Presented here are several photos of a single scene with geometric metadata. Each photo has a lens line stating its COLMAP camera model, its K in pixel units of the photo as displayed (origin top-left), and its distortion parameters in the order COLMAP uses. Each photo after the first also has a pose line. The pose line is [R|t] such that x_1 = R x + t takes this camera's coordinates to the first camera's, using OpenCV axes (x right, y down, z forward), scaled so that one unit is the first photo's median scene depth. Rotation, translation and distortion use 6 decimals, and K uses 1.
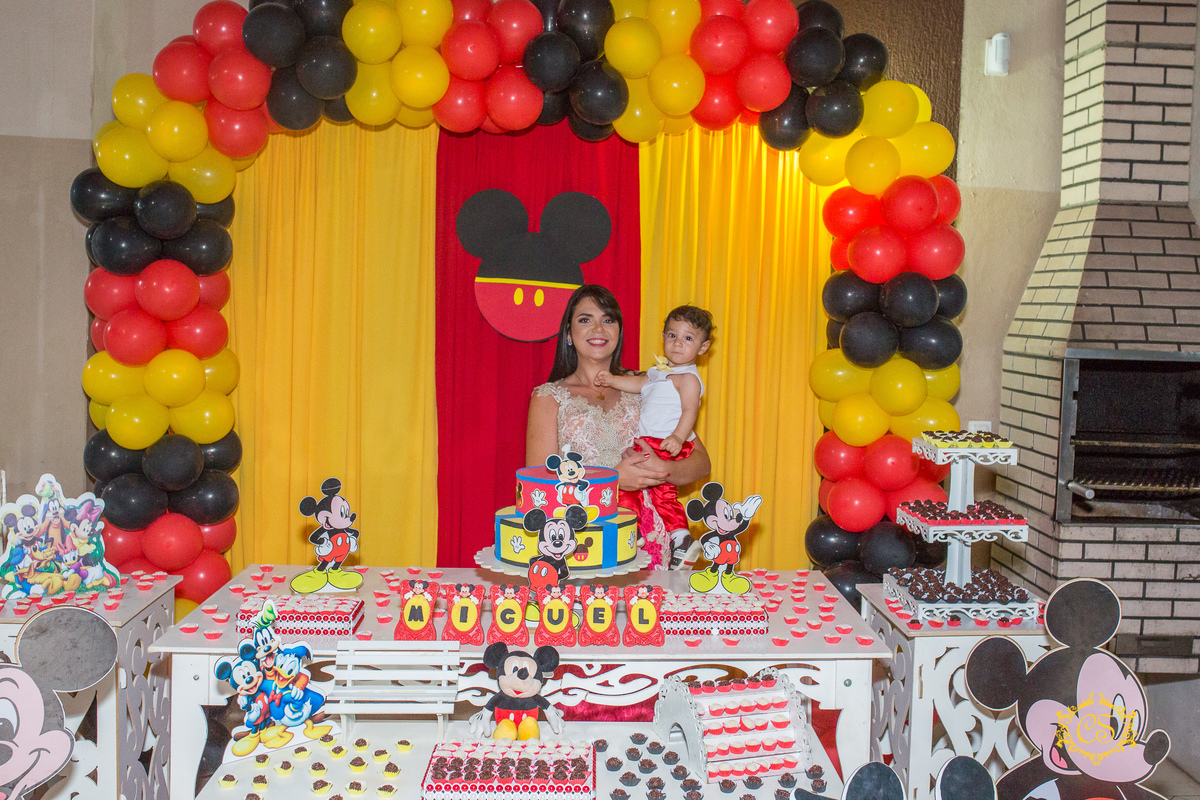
lens RADIAL K [[1258.3, 0, 618.6], [0, 1258.3, 385.8], [0, 0, 1]] dist [-0.004307, 0.020765]
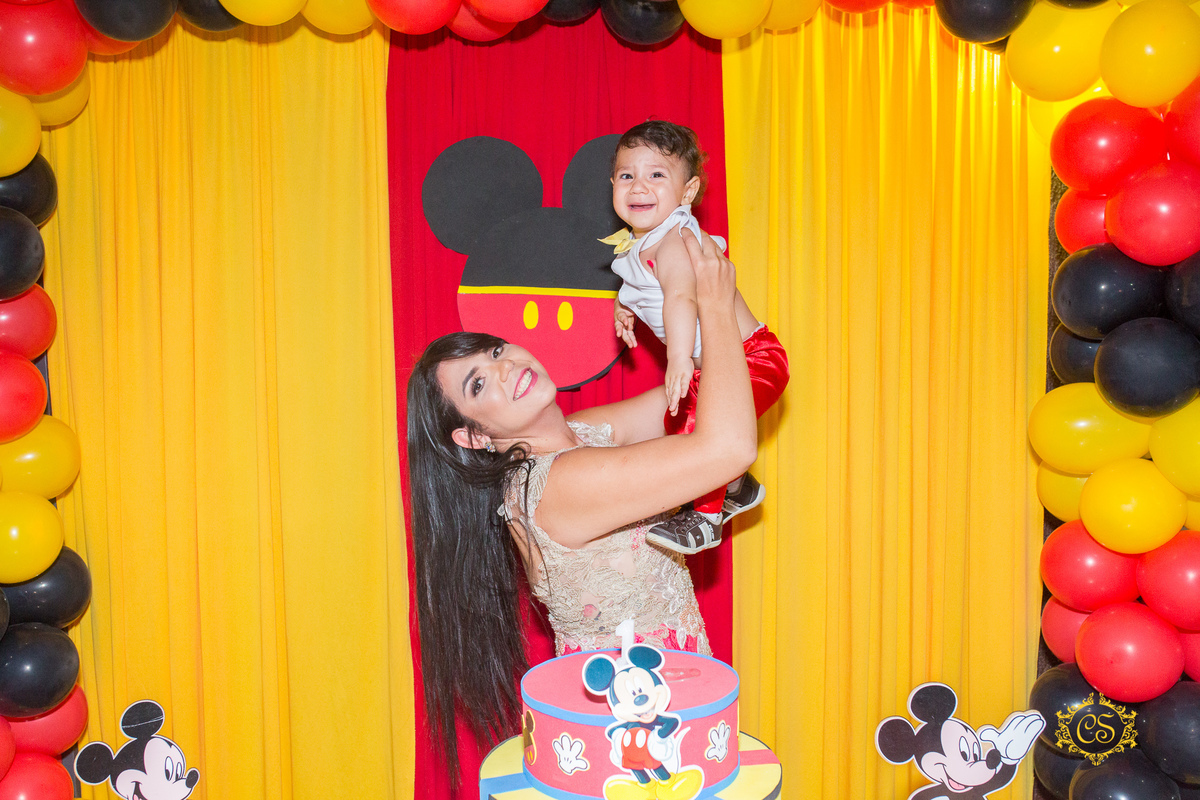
lens RADIAL K [[1177.1, 0, 599.3], [0, 1177.1, 434.7], [0, 0, 1]] dist [-0.023402, 0.005839]
pose [[0.998180, -0.033962, -0.049841, -0.029120], [0.035167, 0.999105, 0.023494, -0.036102], [0.048999, -0.025204, 0.998481, 0.607120]]
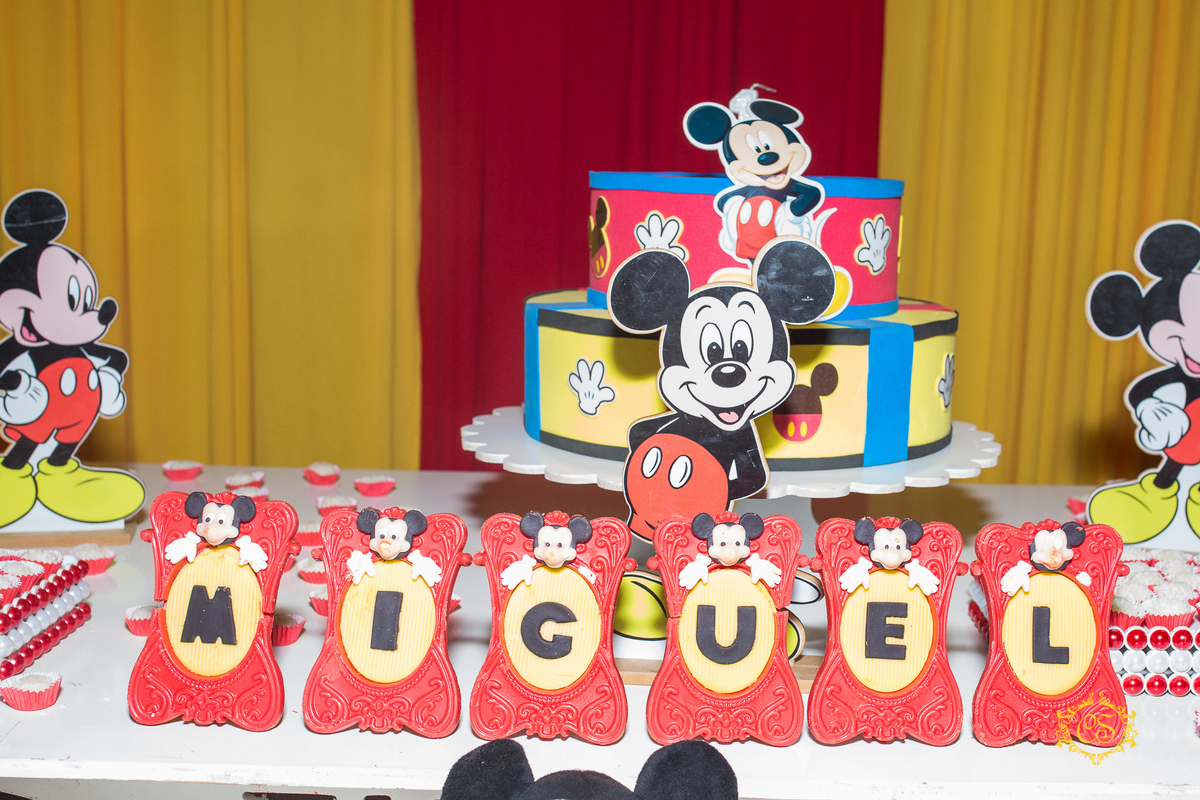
lens RADIAL K [[1525.2, 0, 709.9], [0, 1525.2, 467.8], [0, 0, 1]] dist [-0.033099, 0.041450]
pose [[0.999778, 0.011689, -0.017504, -0.045730], [-0.009463, 0.992452, 0.122270, 0.102871], [0.018801, -0.122078, 0.992342, 0.645576]]
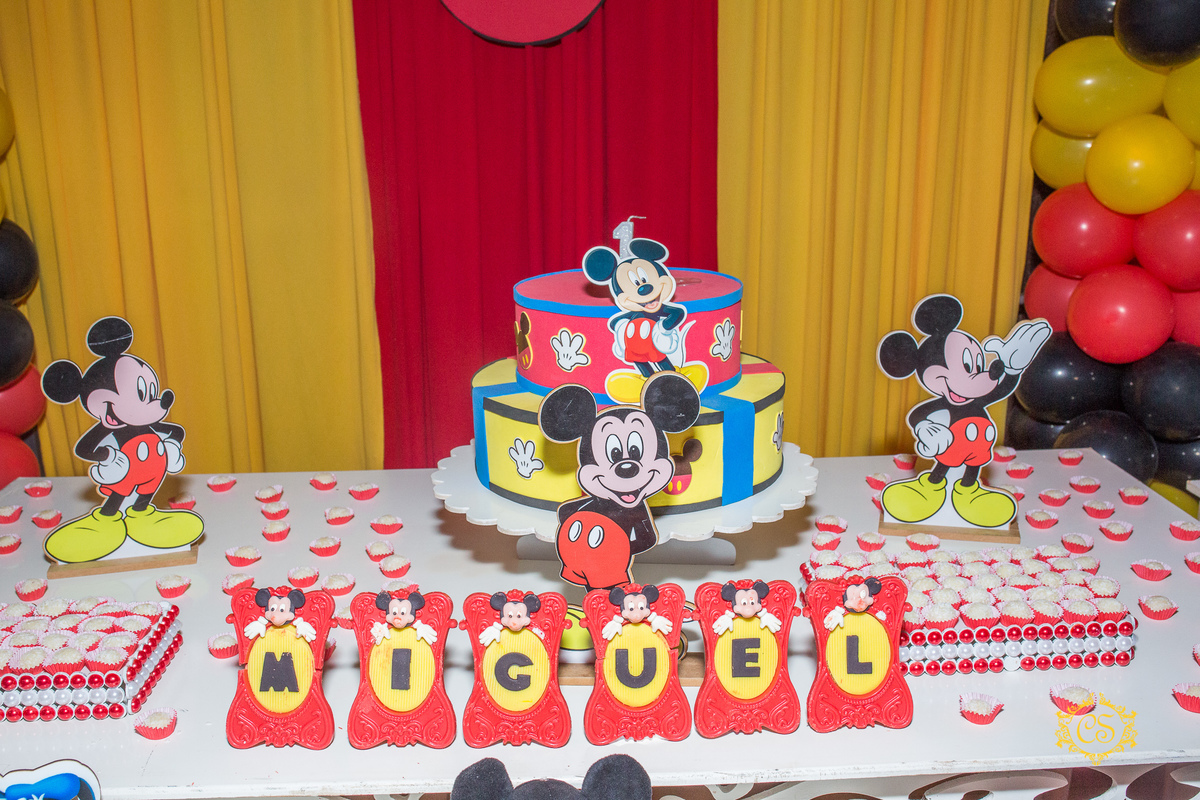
lens RADIAL K [[1177.1, 0, 599.3], [0, 1177.1, 434.7], [0, 0, 1]] dist [-0.023402, 0.005839]
pose [[0.999347, -0.034958, -0.009191, -0.052678], [0.036116, 0.975990, 0.214798, 0.032738], [0.001462, -0.214990, 0.976615, 0.625212]]
